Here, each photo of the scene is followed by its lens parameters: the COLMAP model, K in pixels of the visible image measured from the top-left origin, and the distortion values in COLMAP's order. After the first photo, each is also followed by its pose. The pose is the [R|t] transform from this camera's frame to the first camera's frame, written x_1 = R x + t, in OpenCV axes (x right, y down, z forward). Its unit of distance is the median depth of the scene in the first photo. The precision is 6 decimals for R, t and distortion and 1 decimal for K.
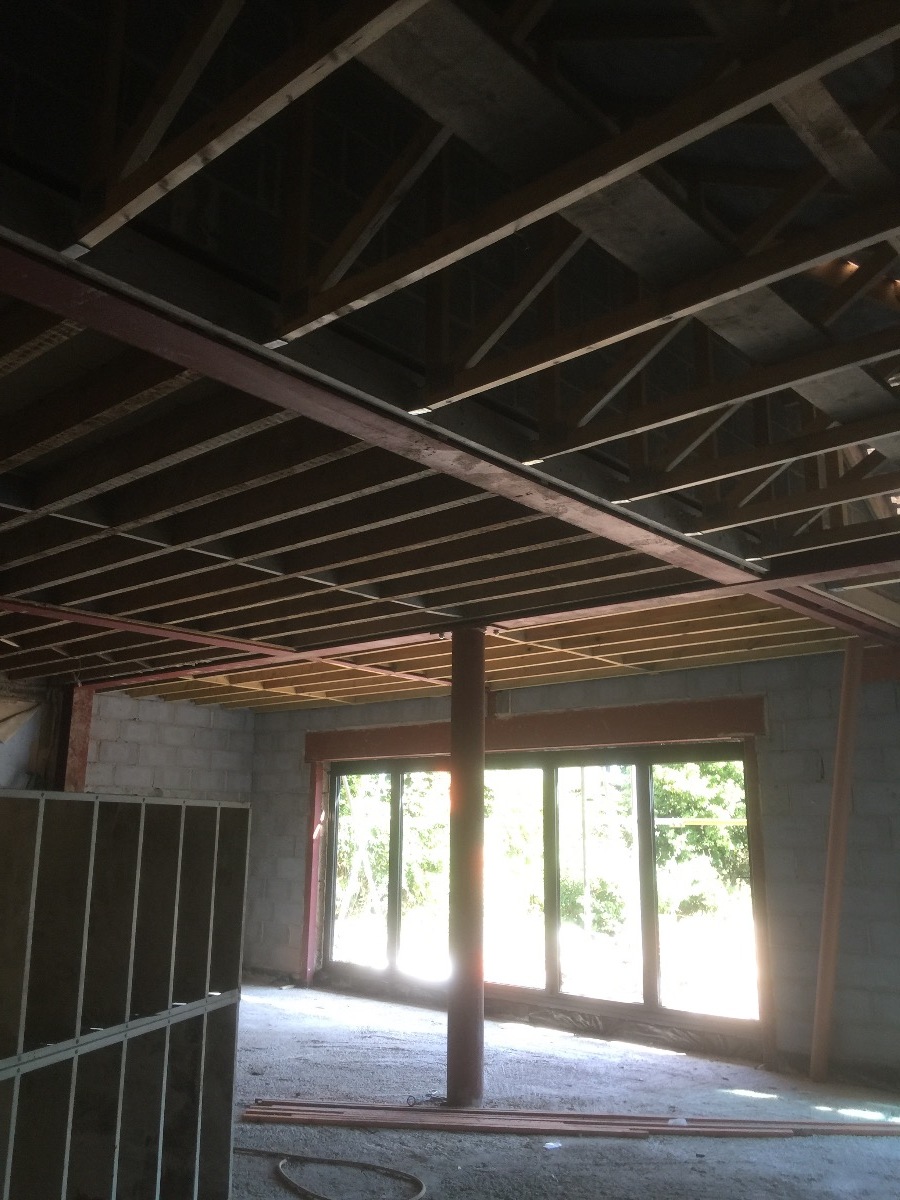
lens RADIAL K [[1042.7, 0, 450.0], [0, 1042.7, 600.0], [0, 0, 1]] dist [0.102327, -0.124220]
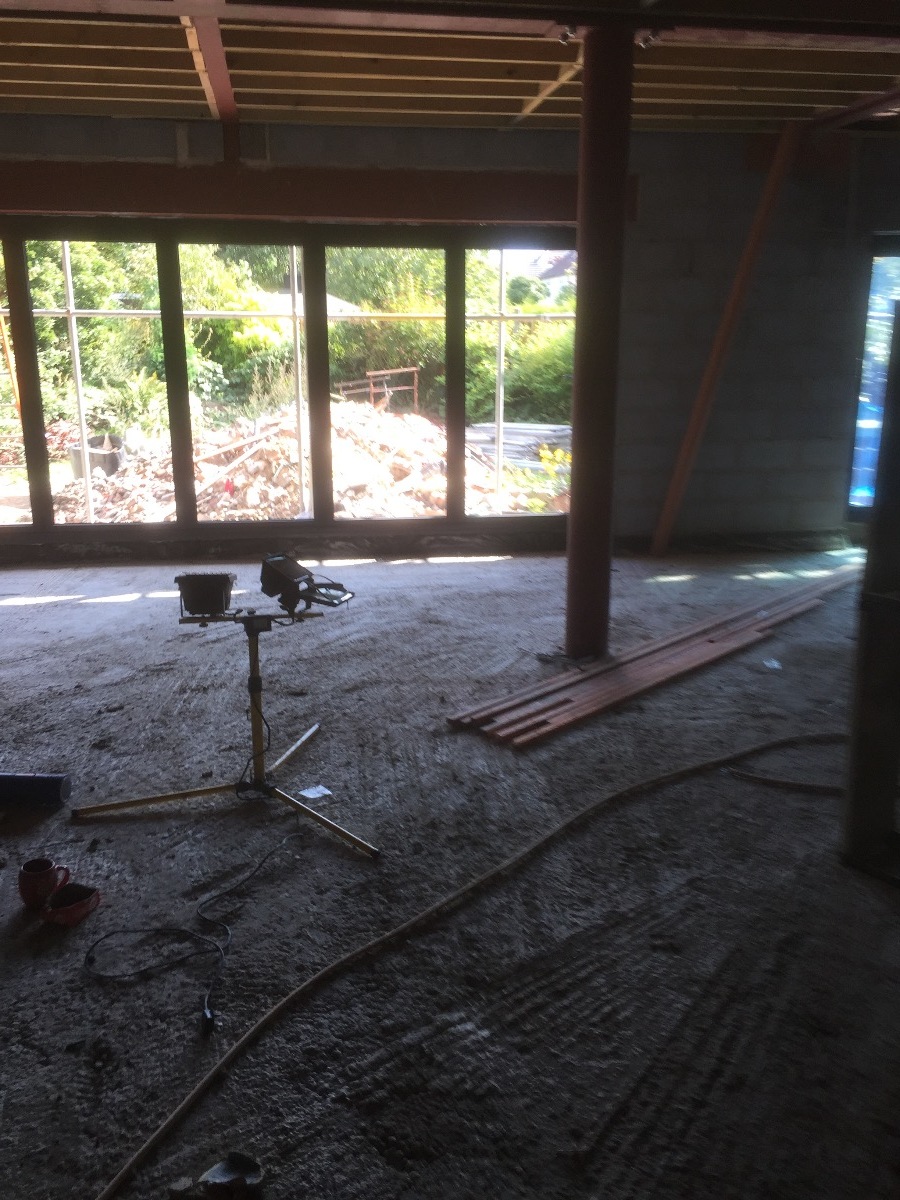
lens RADIAL K [[1042.7, 0, 450.0], [0, 1042.7, 600.0], [0, 0, 1]] dist [0.102327, -0.124220]
pose [[0.651371, -0.195179, 0.733226, -0.478776], [-0.161620, 0.908482, 0.385408, 0.088598], [-0.741346, -0.369548, 0.560214, 0.432557]]
